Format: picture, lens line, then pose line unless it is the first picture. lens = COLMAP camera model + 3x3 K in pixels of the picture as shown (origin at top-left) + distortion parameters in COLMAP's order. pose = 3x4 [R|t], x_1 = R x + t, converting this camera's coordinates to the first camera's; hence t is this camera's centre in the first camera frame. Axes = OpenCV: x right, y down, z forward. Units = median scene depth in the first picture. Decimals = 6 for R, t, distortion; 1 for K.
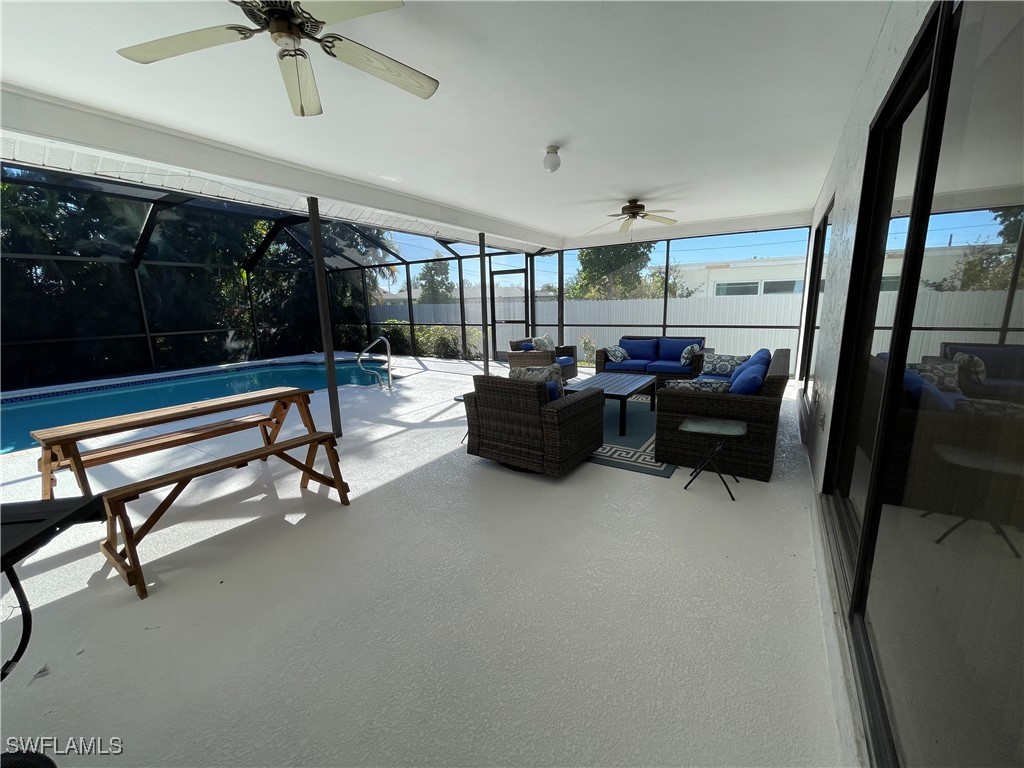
lens RADIAL K [[413.3, 0, 512.0], [0, 413.3, 384.0], [0, 0, 1]] dist [-0.000357, -0.003920]
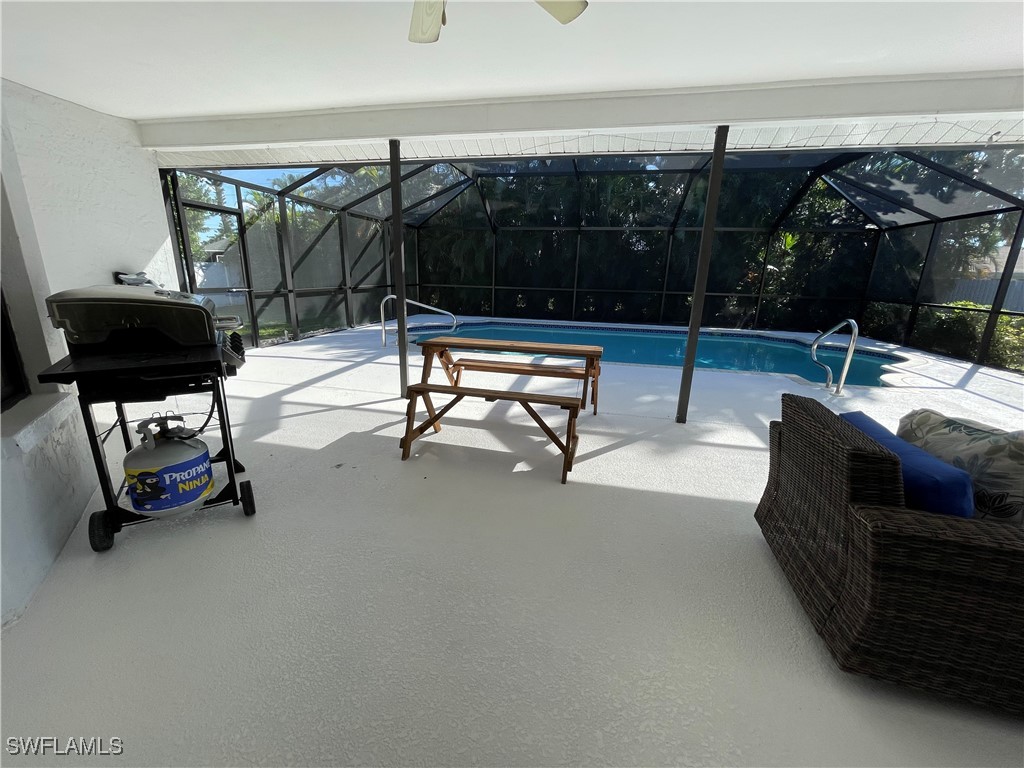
lens RADIAL K [[413.3, 0, 512.0], [0, 413.3, 384.0], [0, 0, 1]] dist [-0.000357, -0.003920]
pose [[0.341326, 0.276241, -0.898436, 0.232625], [-0.212946, 0.953712, 0.212336, -0.060466], [0.915506, 0.118843, 0.384351, 0.384936]]
